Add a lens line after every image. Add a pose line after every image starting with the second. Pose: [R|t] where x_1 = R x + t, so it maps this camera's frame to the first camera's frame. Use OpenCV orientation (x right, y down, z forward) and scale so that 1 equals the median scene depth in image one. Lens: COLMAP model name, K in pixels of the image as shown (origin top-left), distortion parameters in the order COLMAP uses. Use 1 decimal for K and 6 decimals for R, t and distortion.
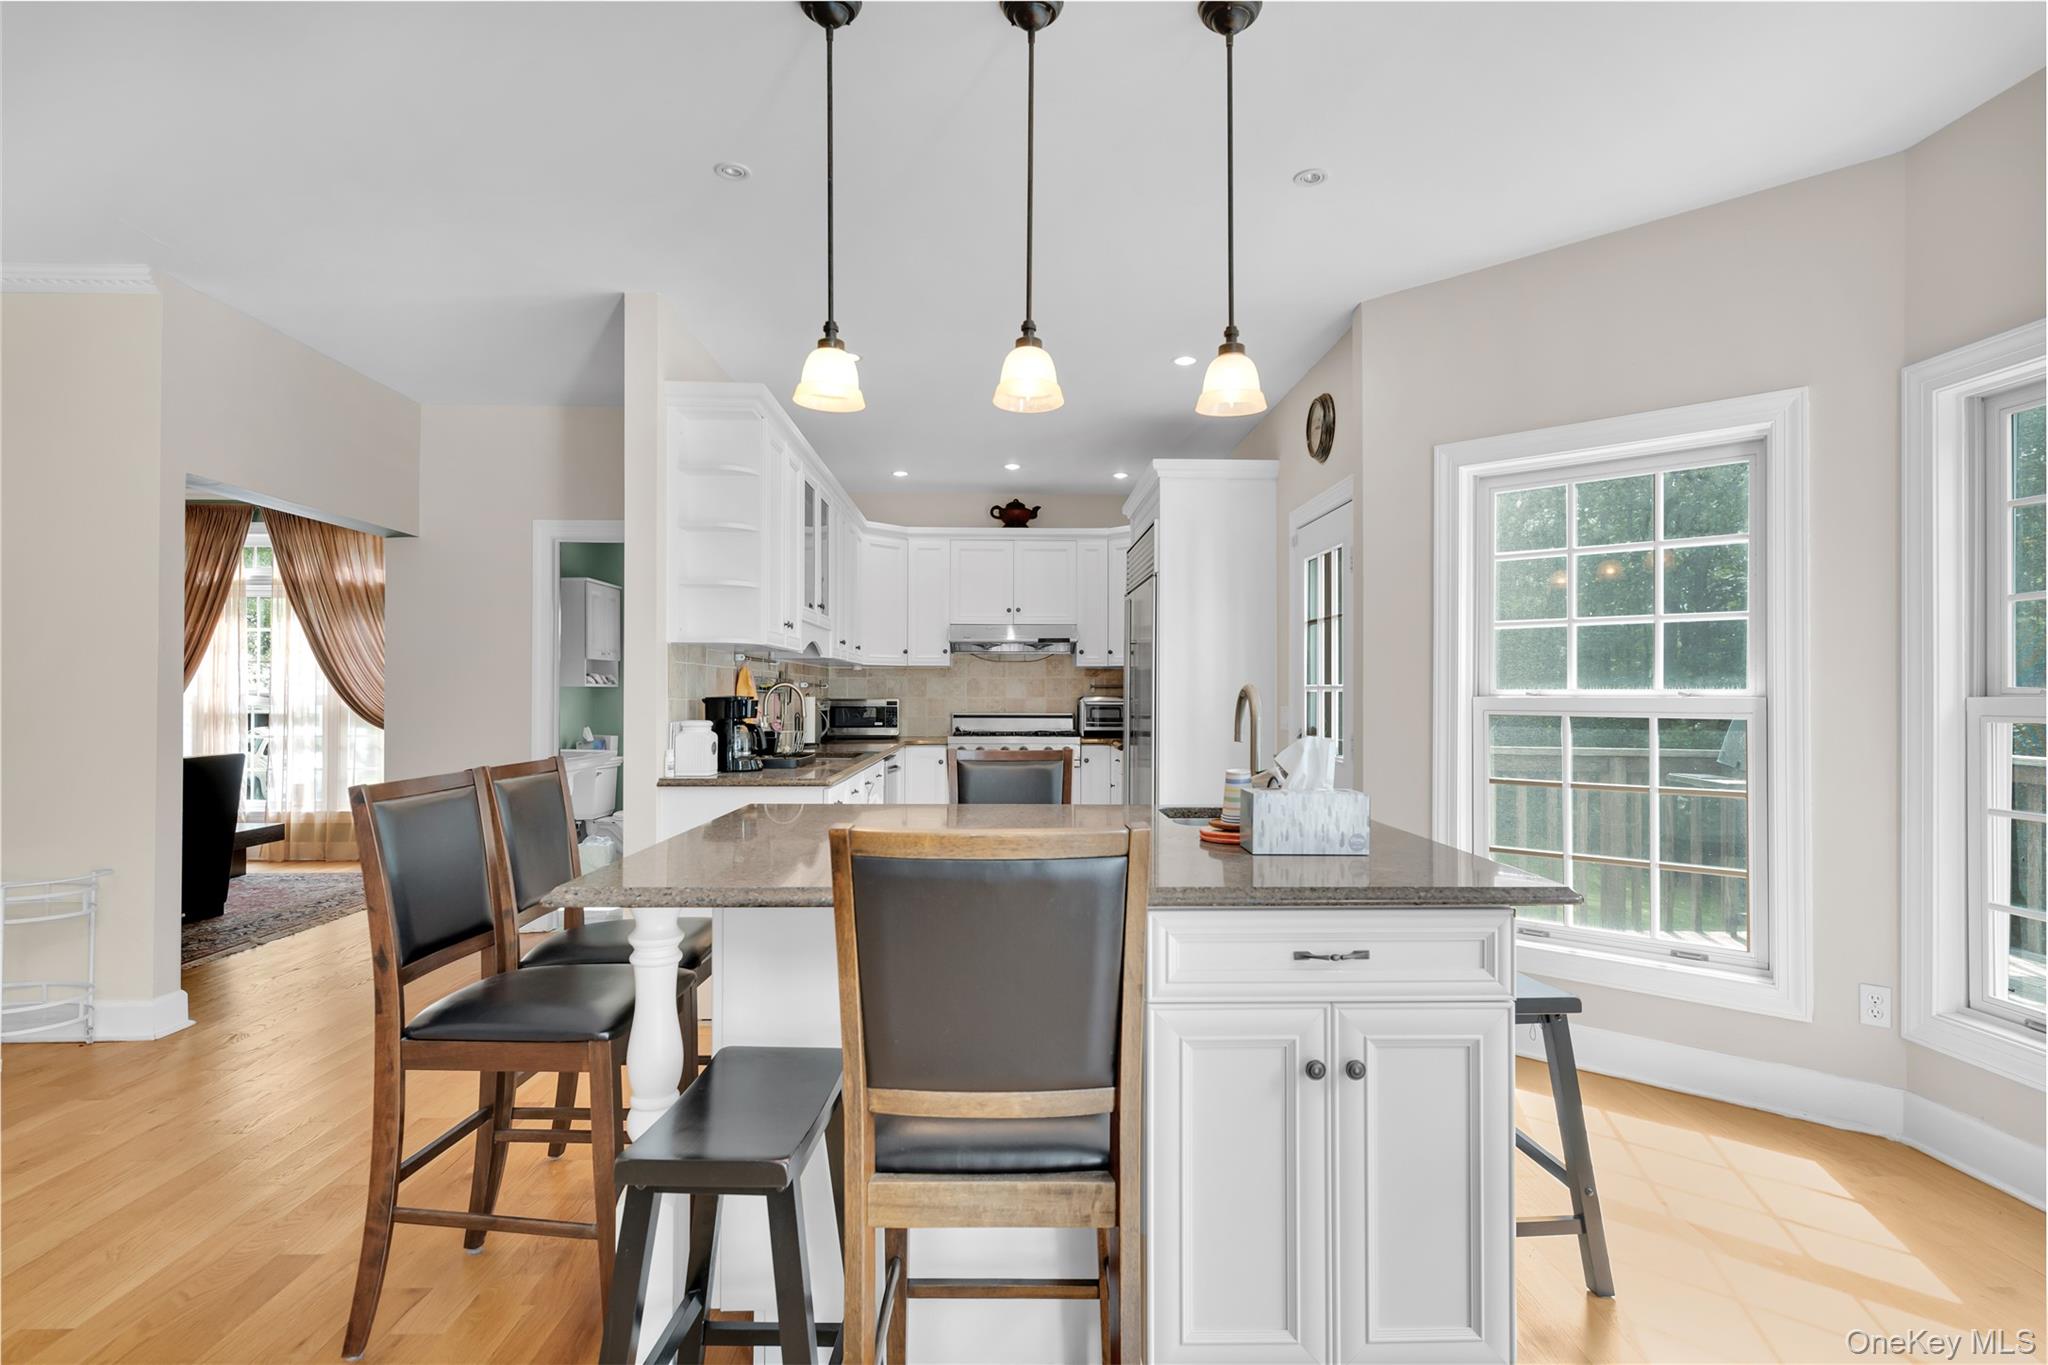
lens RADIAL K [[1057.3, 0, 1021.8], [0, 1057.3, 688.7], [0, 0, 1]] dist [0.000226, -0.000029]
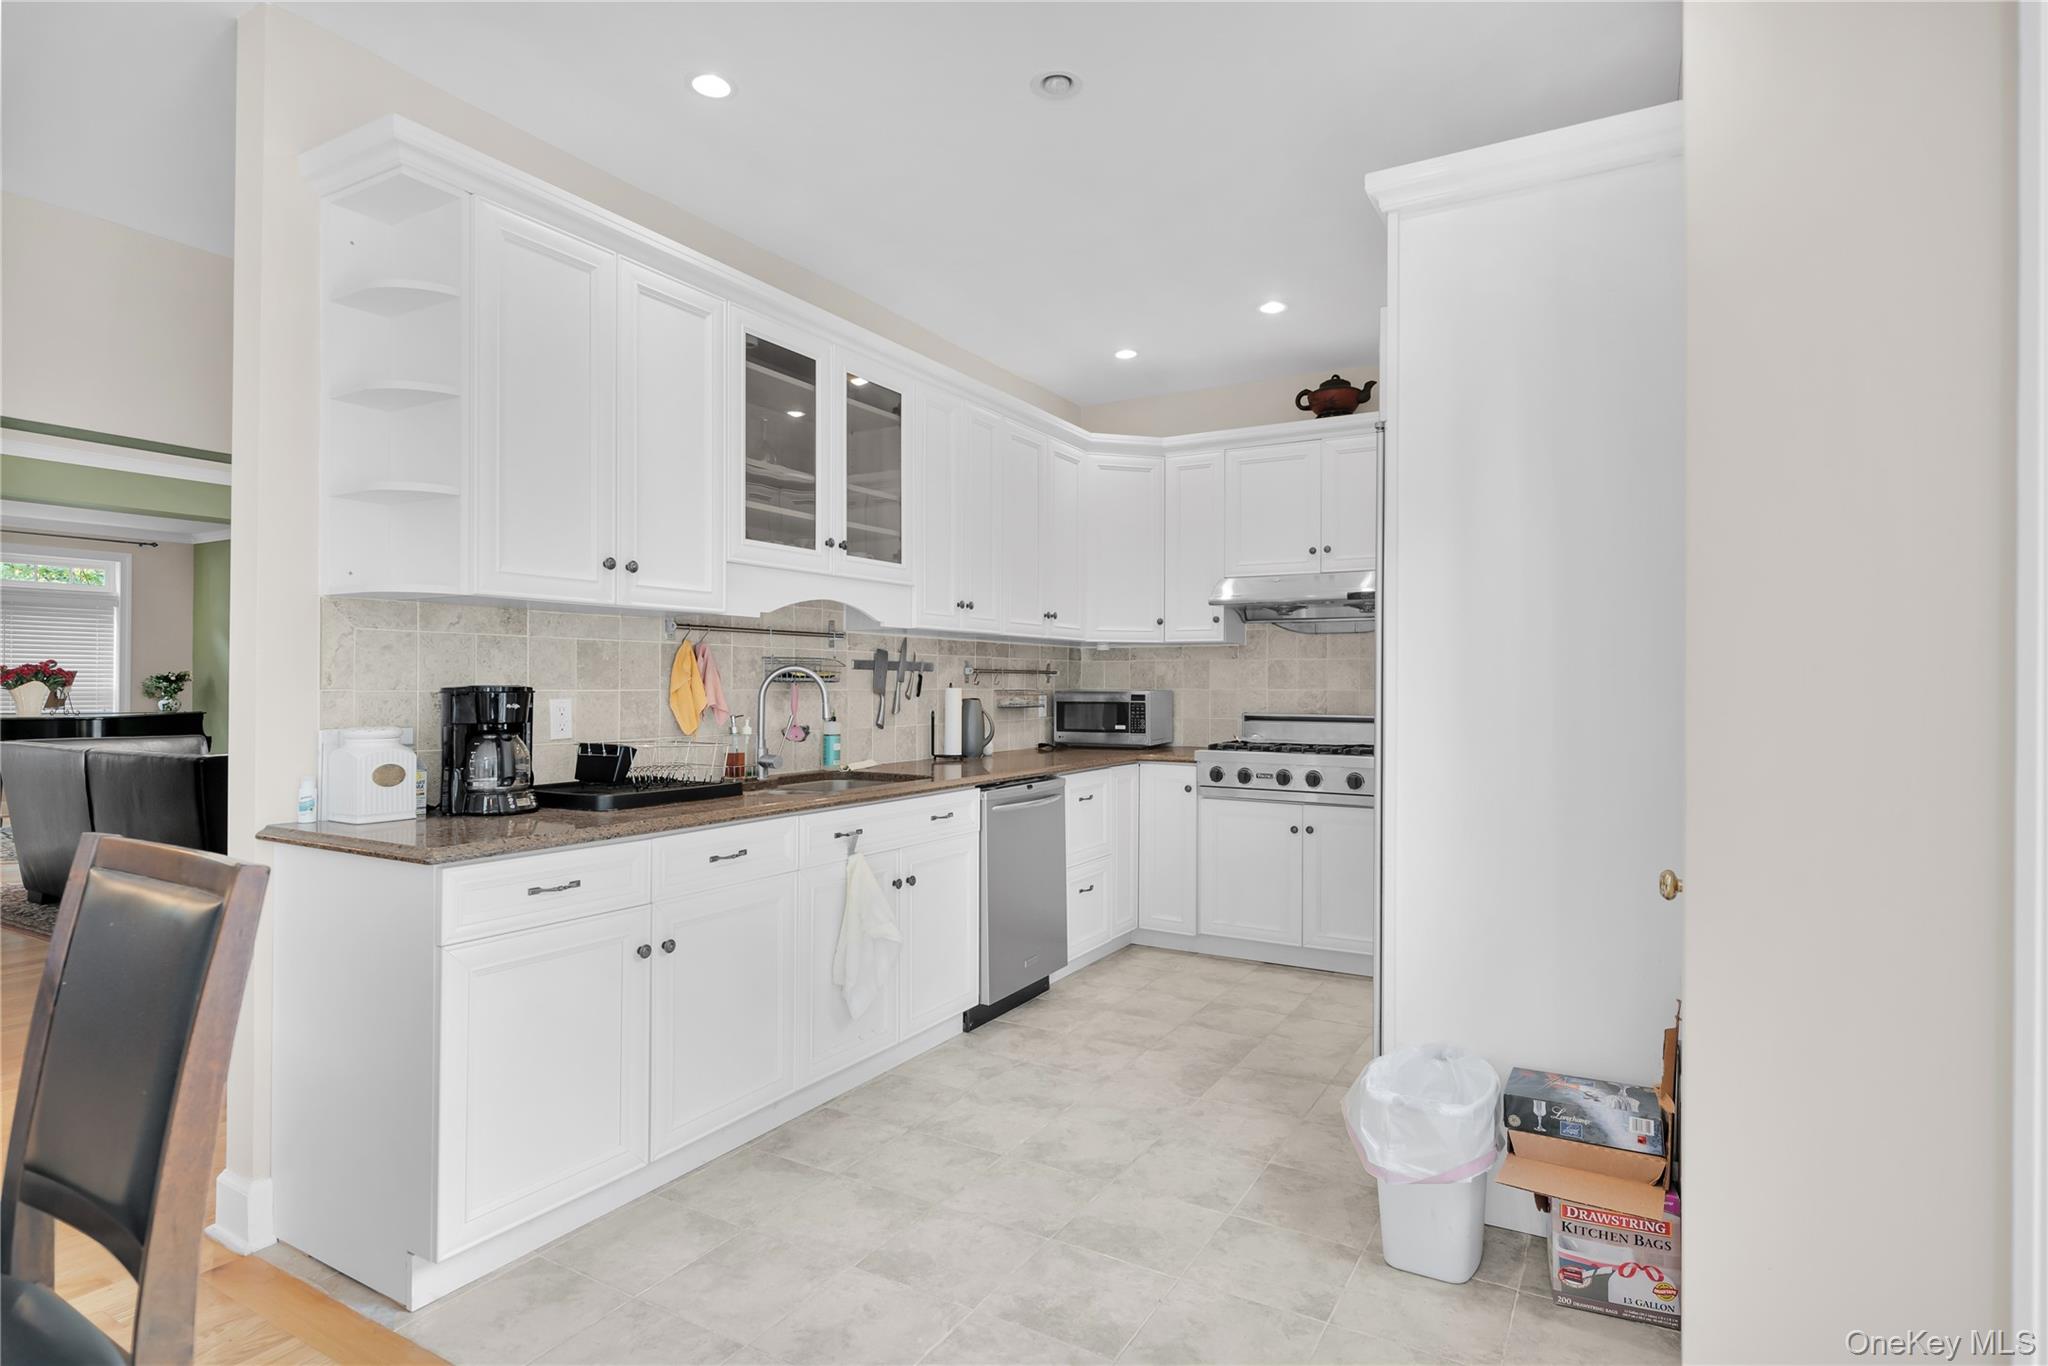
lens RADIAL K [[1057.3, 0, 1021.7], [0, 1057.3, 683.6], [0, 0, 1]] dist [0.000226, -0.000029]
pose [[0.850640, -0.000404, -0.525749, 0.167145], [0.001949, 0.999995, 0.002386, 0.002728], [0.525745, -0.003055, 0.850637, 0.368216]]
